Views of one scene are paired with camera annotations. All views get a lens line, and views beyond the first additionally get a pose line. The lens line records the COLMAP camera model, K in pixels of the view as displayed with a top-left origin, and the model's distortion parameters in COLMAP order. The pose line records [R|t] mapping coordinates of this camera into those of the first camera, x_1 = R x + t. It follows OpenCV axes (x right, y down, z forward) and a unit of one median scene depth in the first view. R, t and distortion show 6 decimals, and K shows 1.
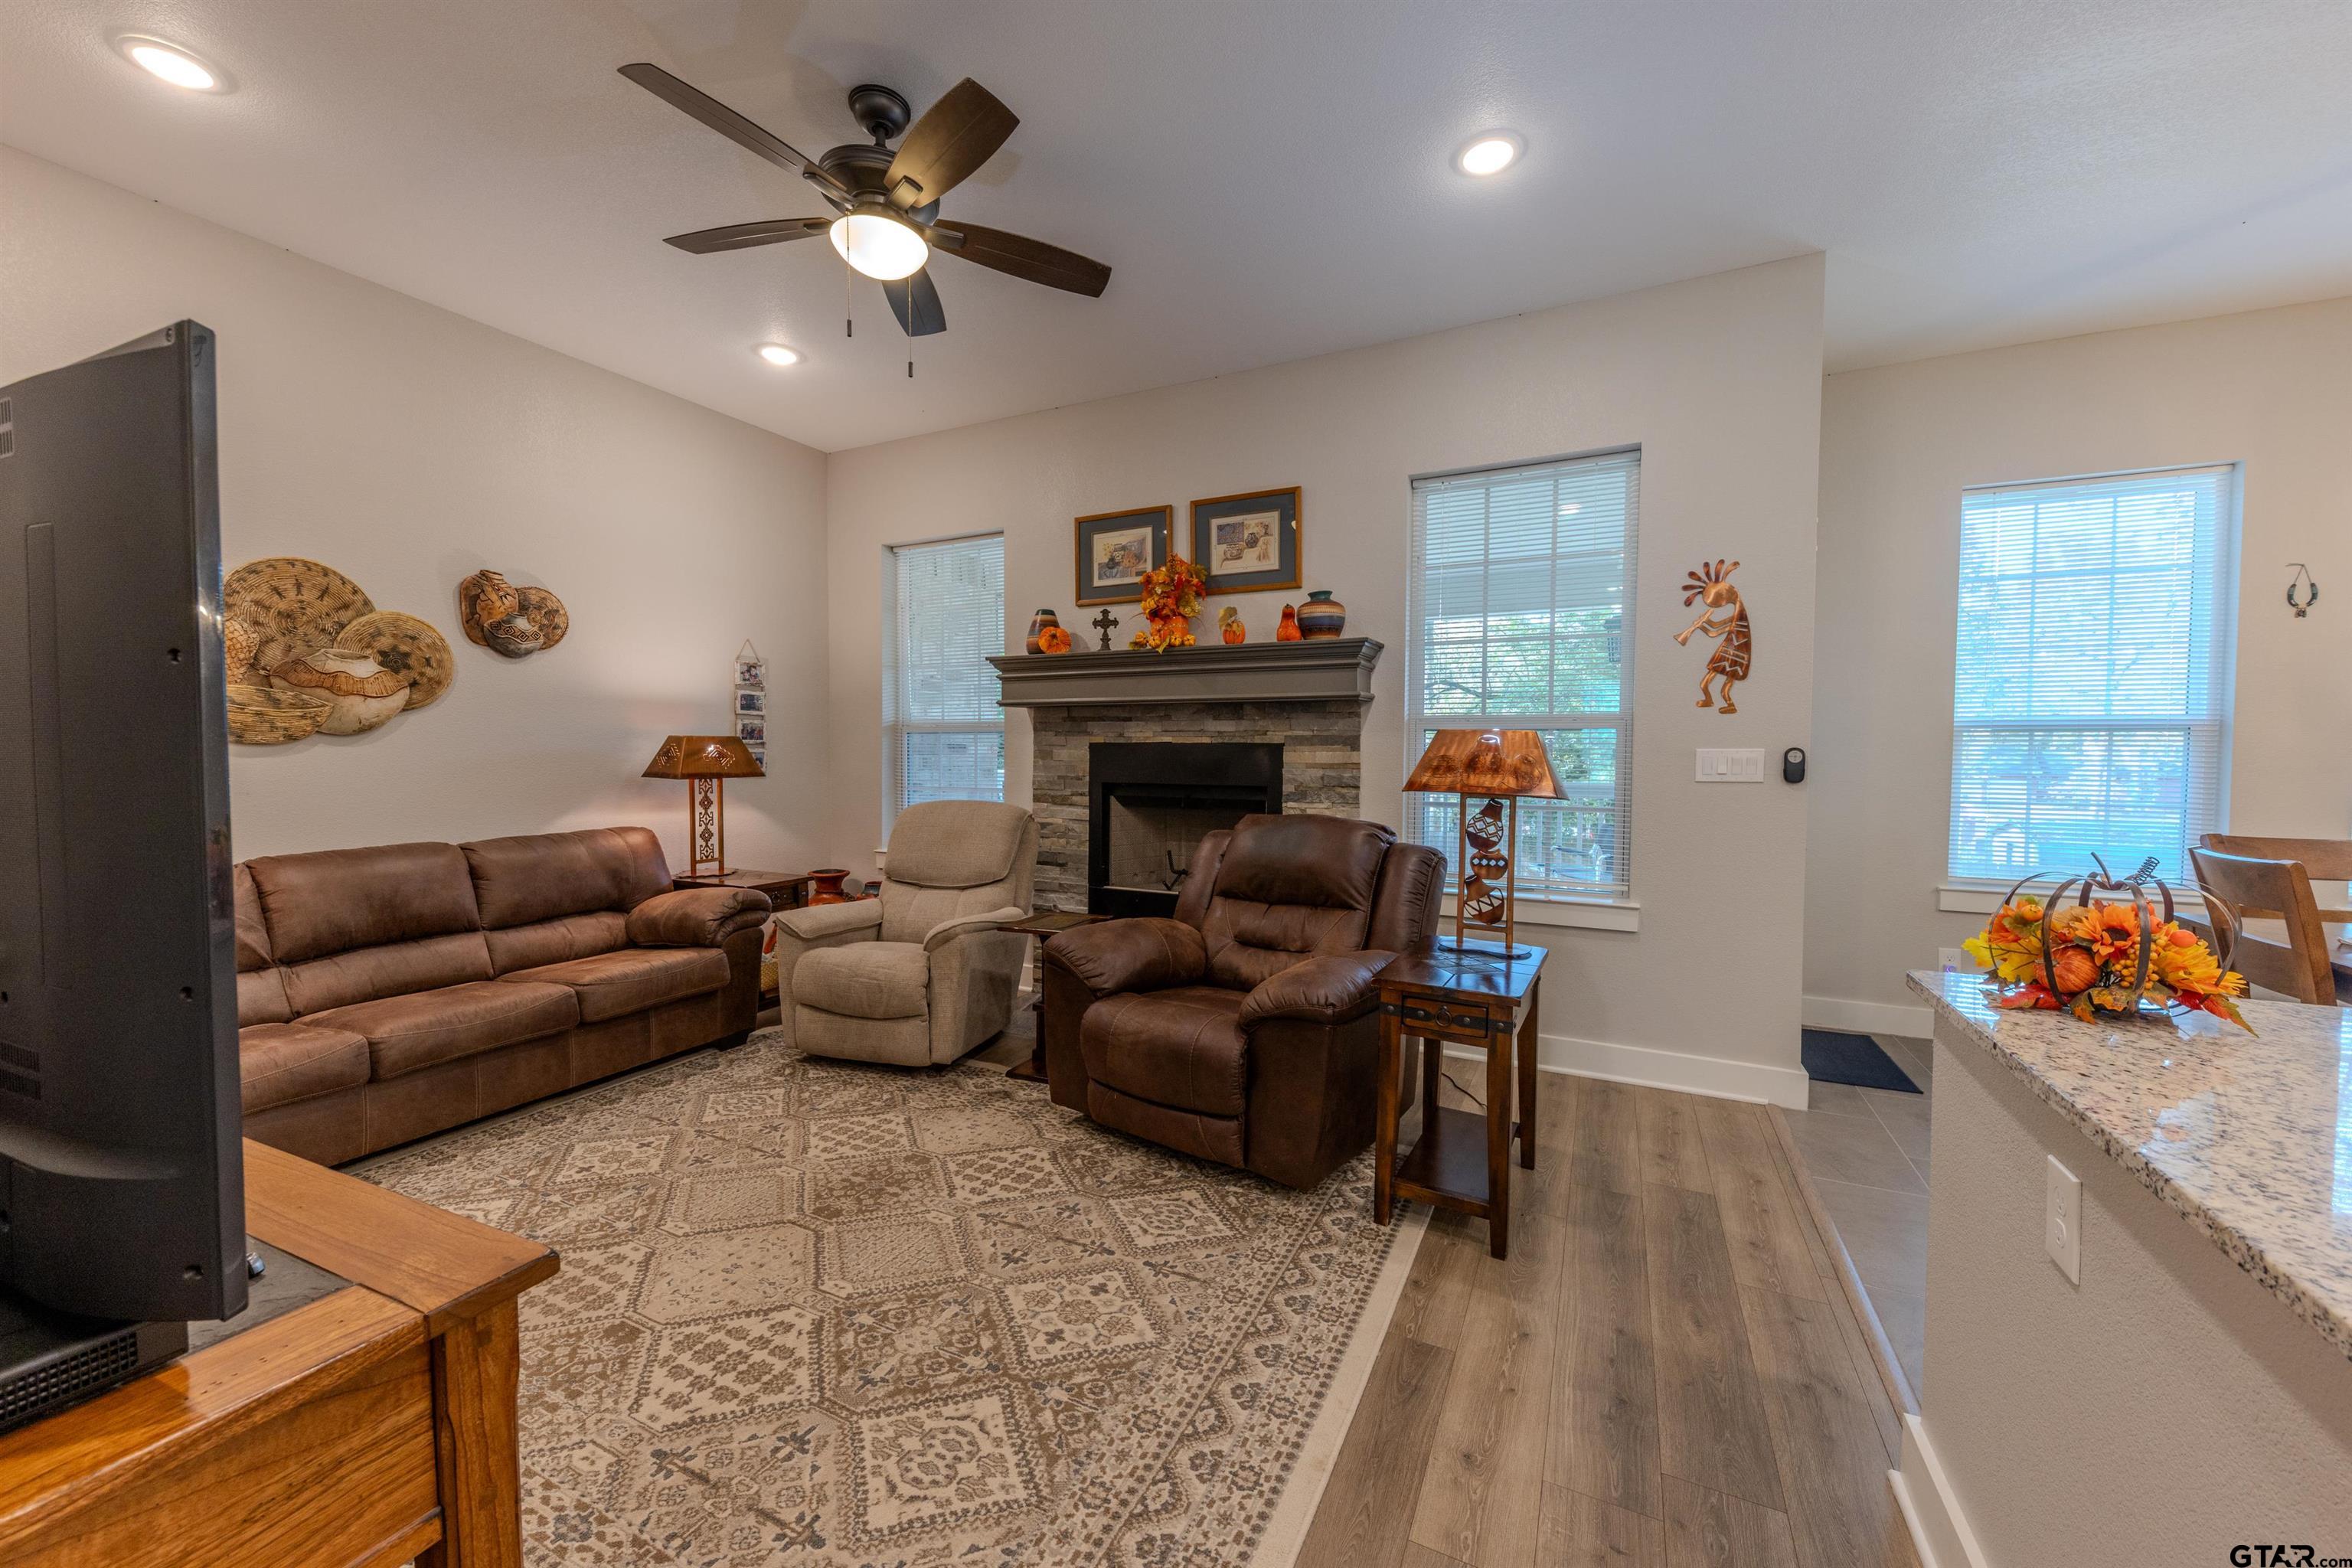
lens RADIAL K [[880.6, 0, 1168.9], [0, 880.6, 776.5], [0, 0, 1]] dist [0.008904, -0.001041]
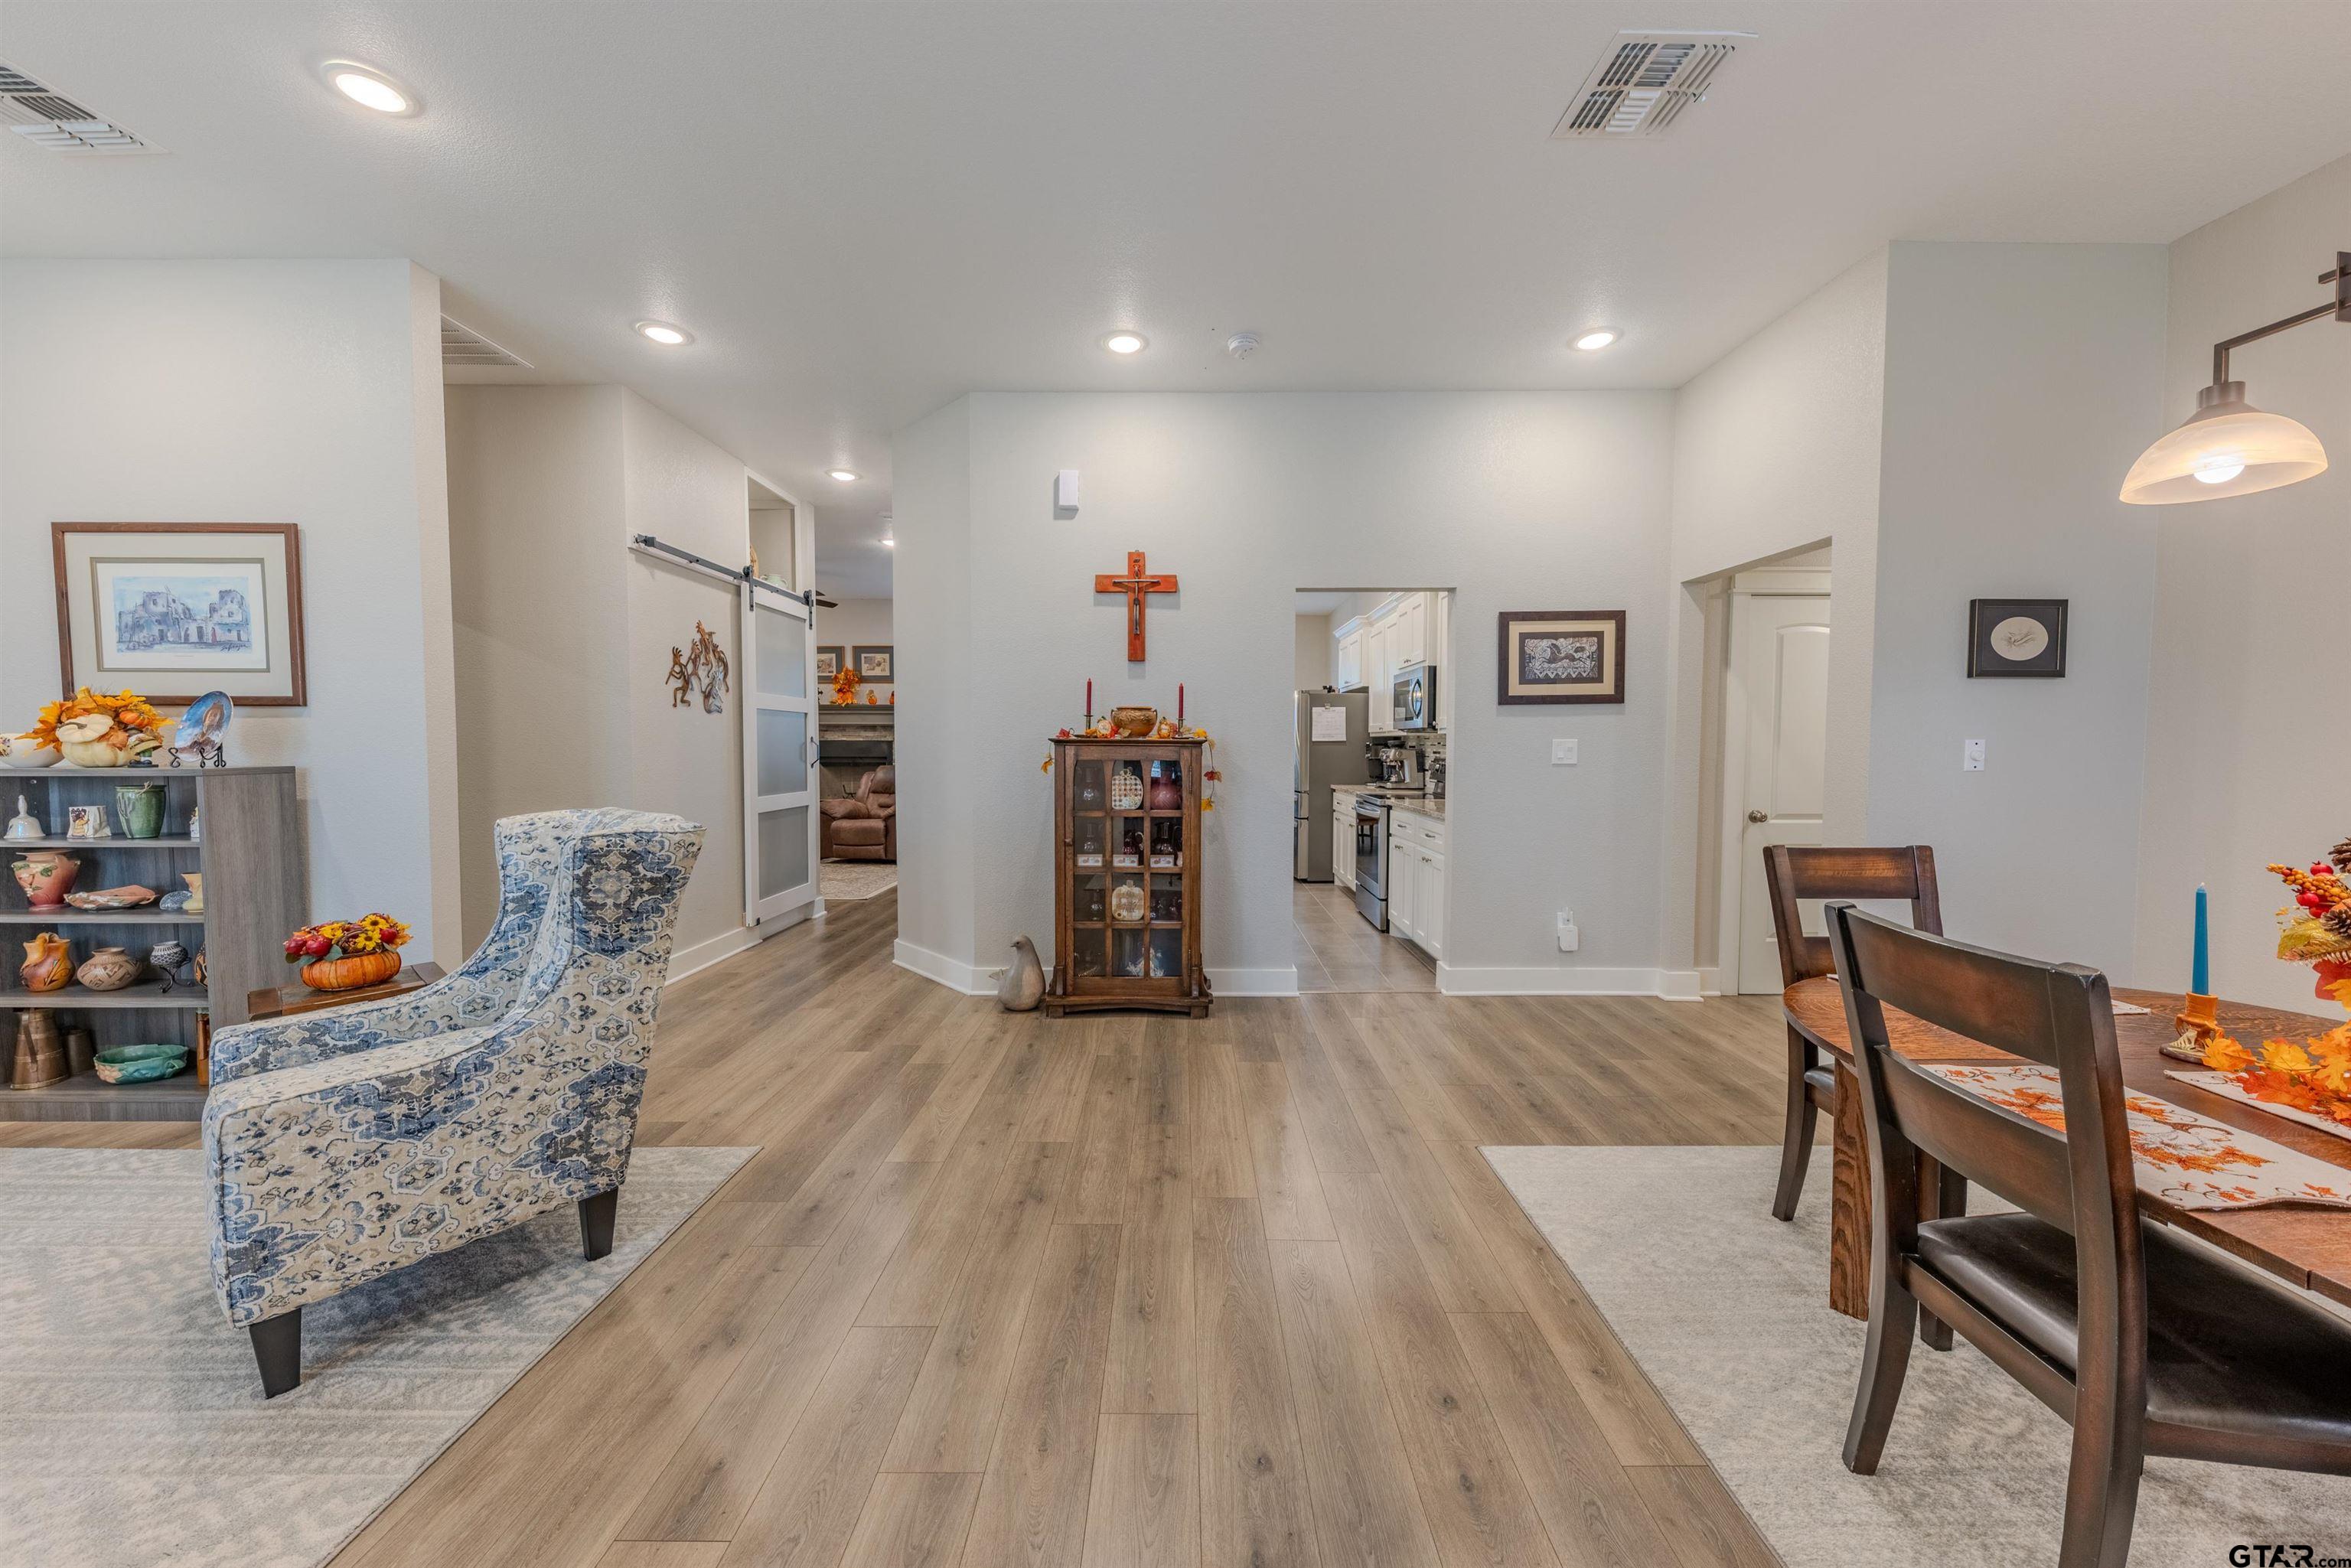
lens RADIAL K [[797.7, 0, 1162.2], [0, 797.7, 773.7], [0, 0, 1]] dist [0.001799, -0.000811]
pose [[0.903653, -0.031246, 0.427124, -0.208516], [0.024317, 0.999469, 0.021671, 0.037589], [-0.427575, -0.009197, 0.903933, -1.887417]]
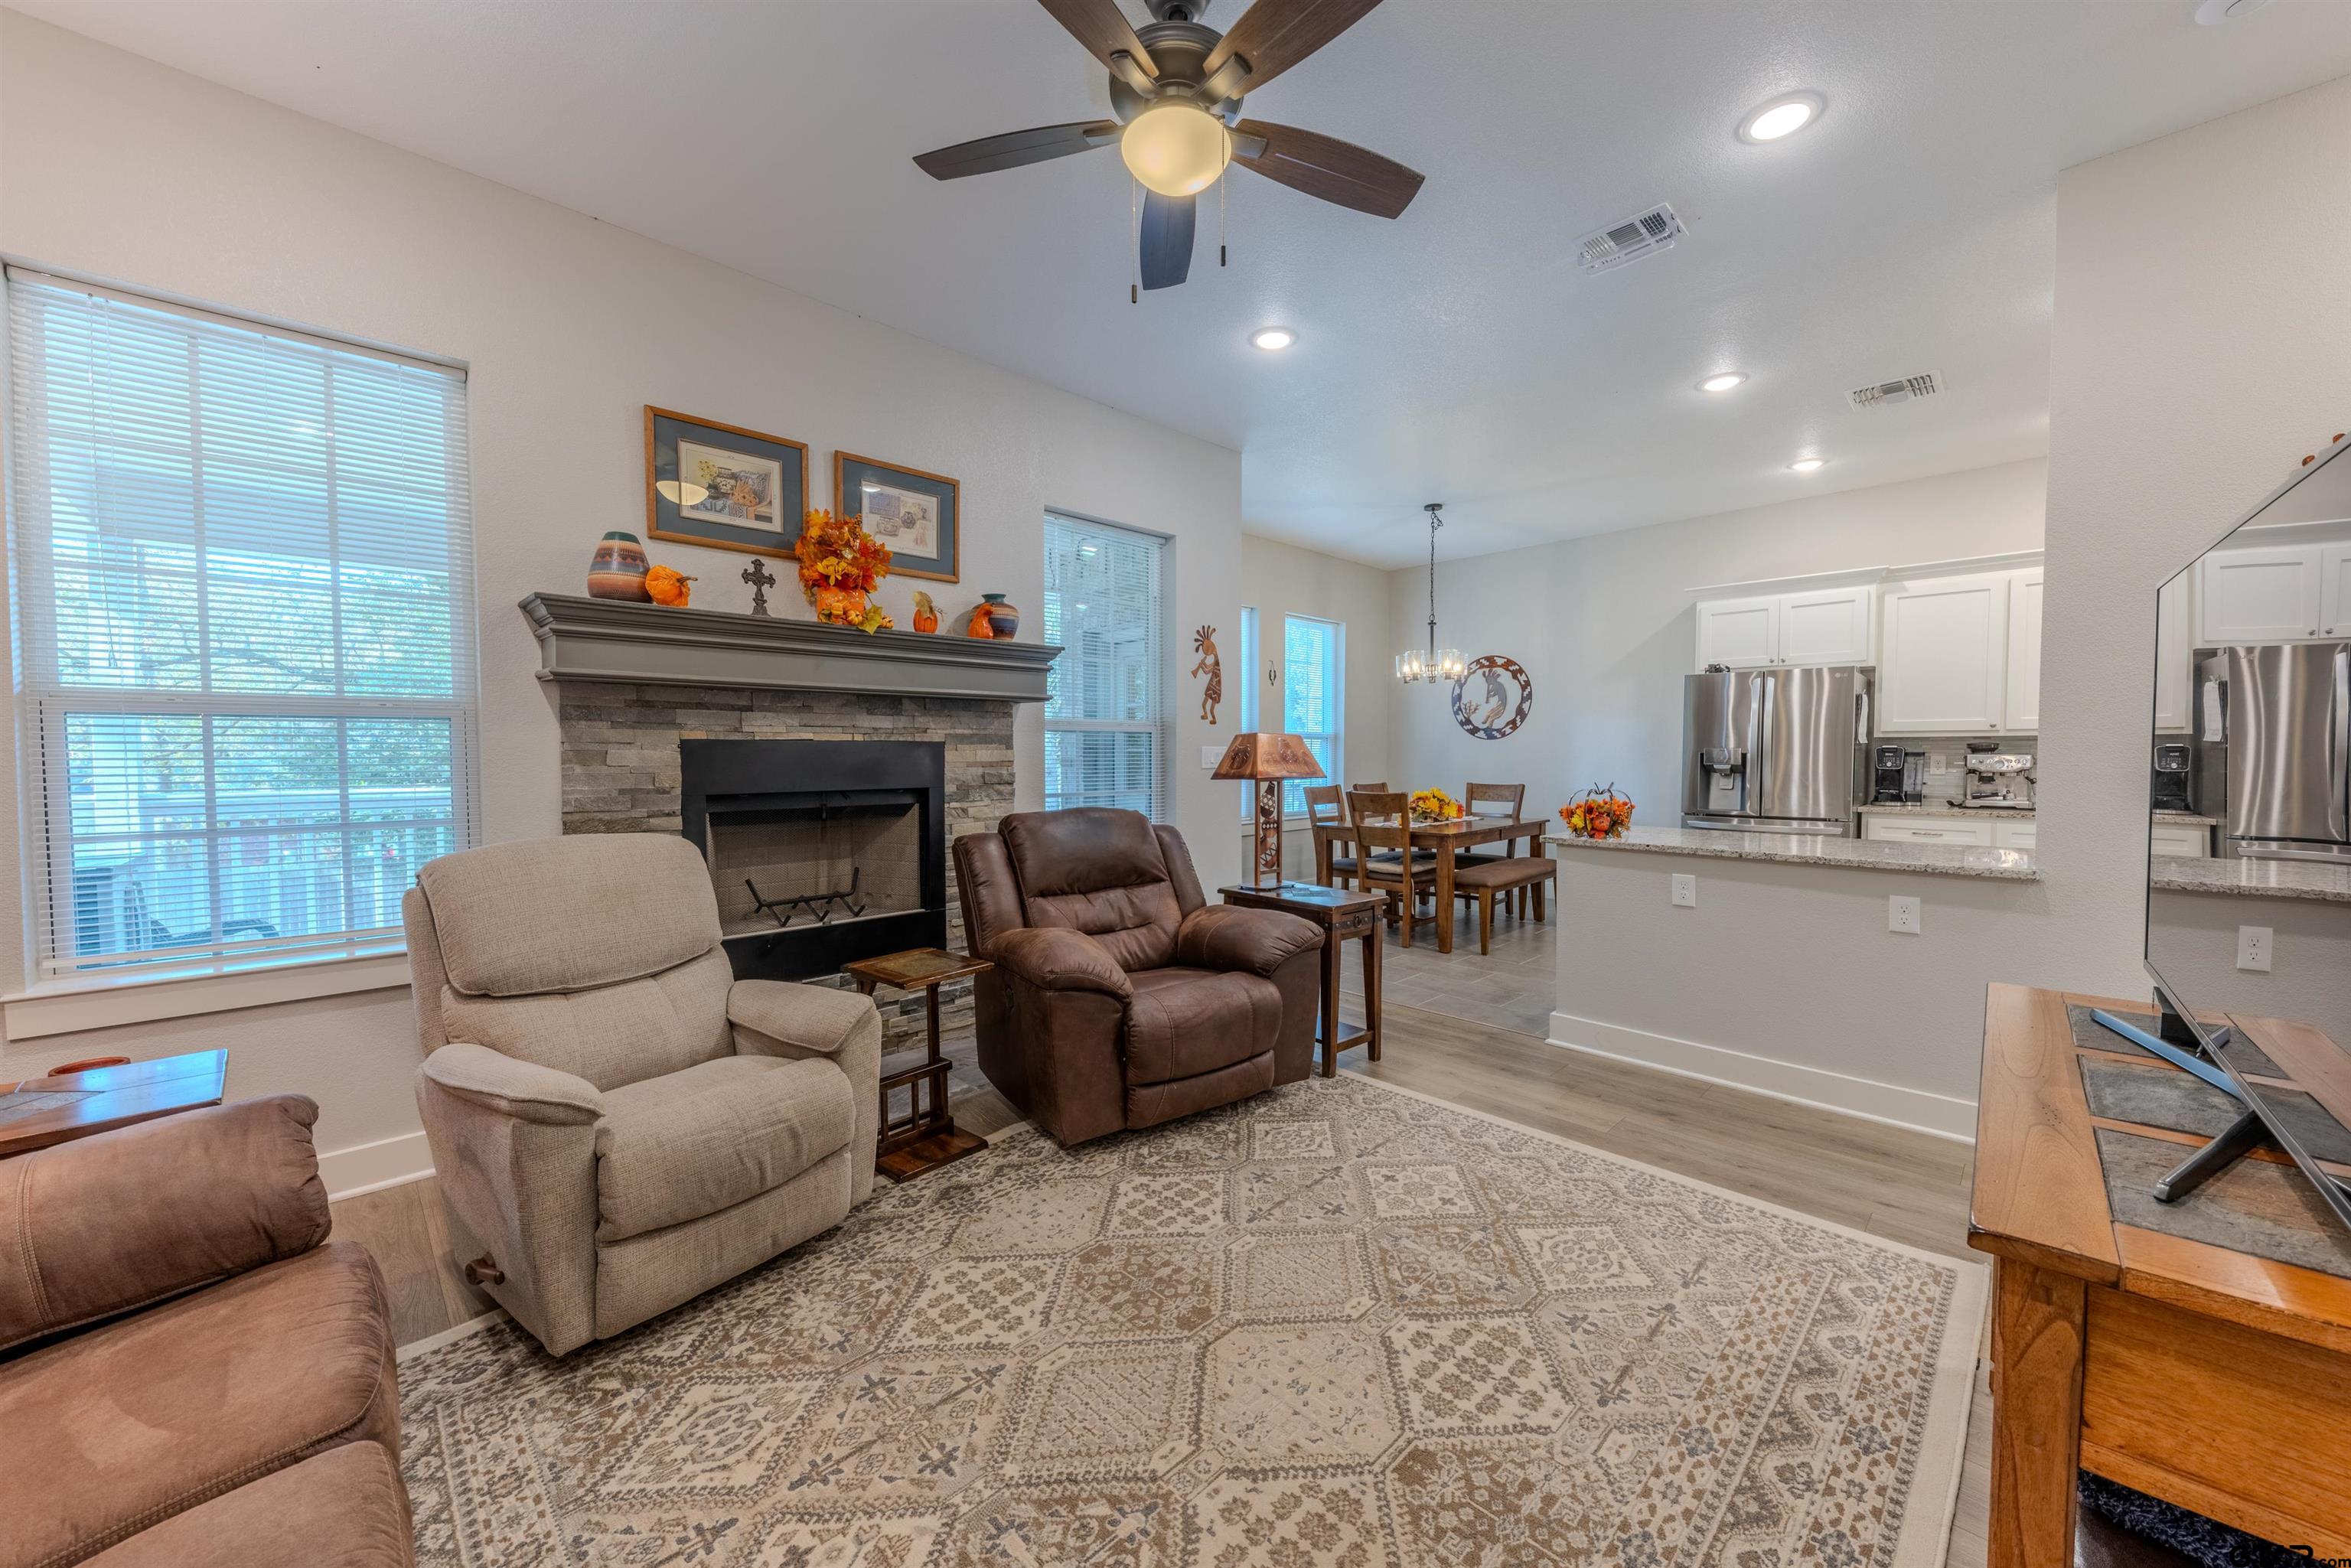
lens RADIAL K [[880.2, 0, 1178.9], [0, 880.2, 772.3], [0, 0, 1]] dist [0.008904, -0.001041]
pose [[0.319331, -0.027661, 0.947240, -0.854544], [0.034176, 0.999260, 0.017658, -0.015567], [-0.947027, 0.026734, 0.320039, 0.554343]]
